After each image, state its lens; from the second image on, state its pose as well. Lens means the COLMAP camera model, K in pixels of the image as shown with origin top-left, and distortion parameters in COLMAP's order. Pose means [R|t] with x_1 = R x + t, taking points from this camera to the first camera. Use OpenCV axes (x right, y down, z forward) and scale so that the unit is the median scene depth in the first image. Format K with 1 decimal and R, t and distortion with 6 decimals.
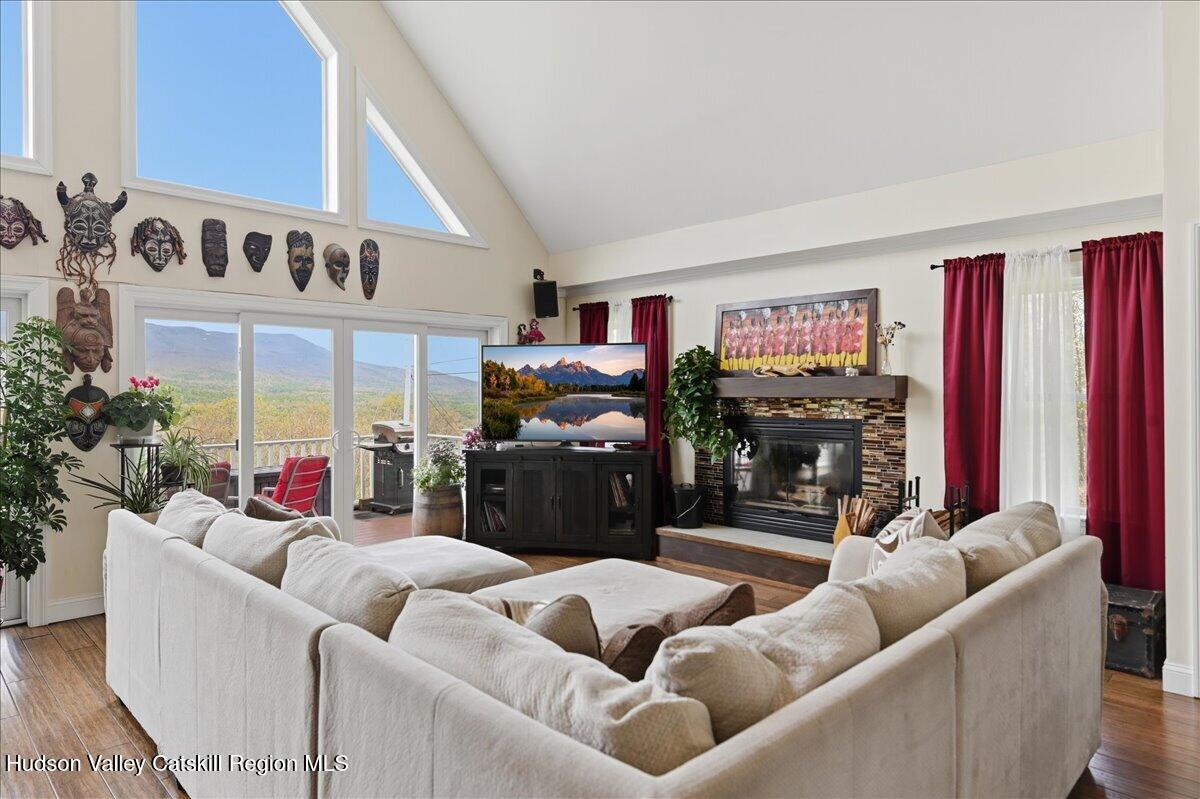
lens RADIAL K [[722.7, 0, 614.5], [0, 722.7, 387.6], [0, 0, 1]] dist [0.002462, 0.003326]
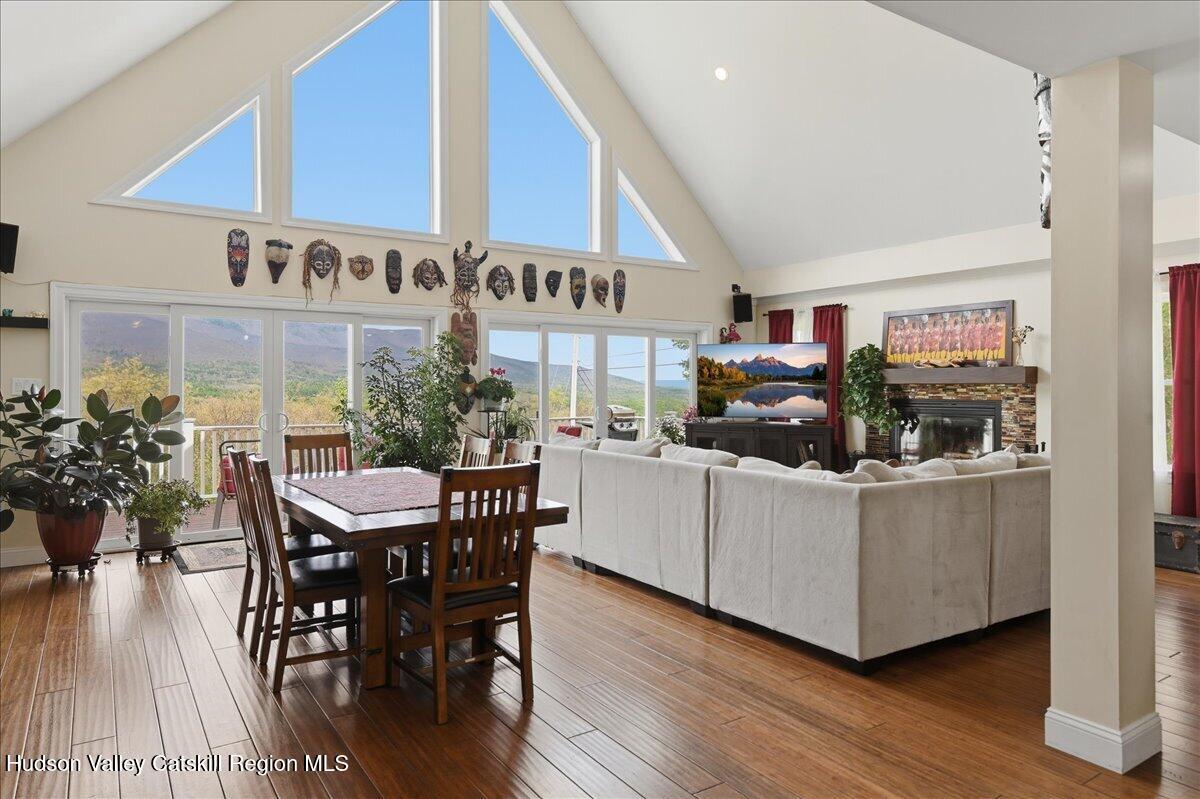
lens RADIAL K [[722.7, 0, 614.5], [0, 722.7, 387.6], [0, 0, 1]] dist [0.002462, 0.003326]
pose [[0.976067, 0.003946, -0.217434, -0.048060], [-0.002663, 0.999977, 0.006193, 0.013120], [0.217453, -0.005466, 0.976055, -0.371339]]
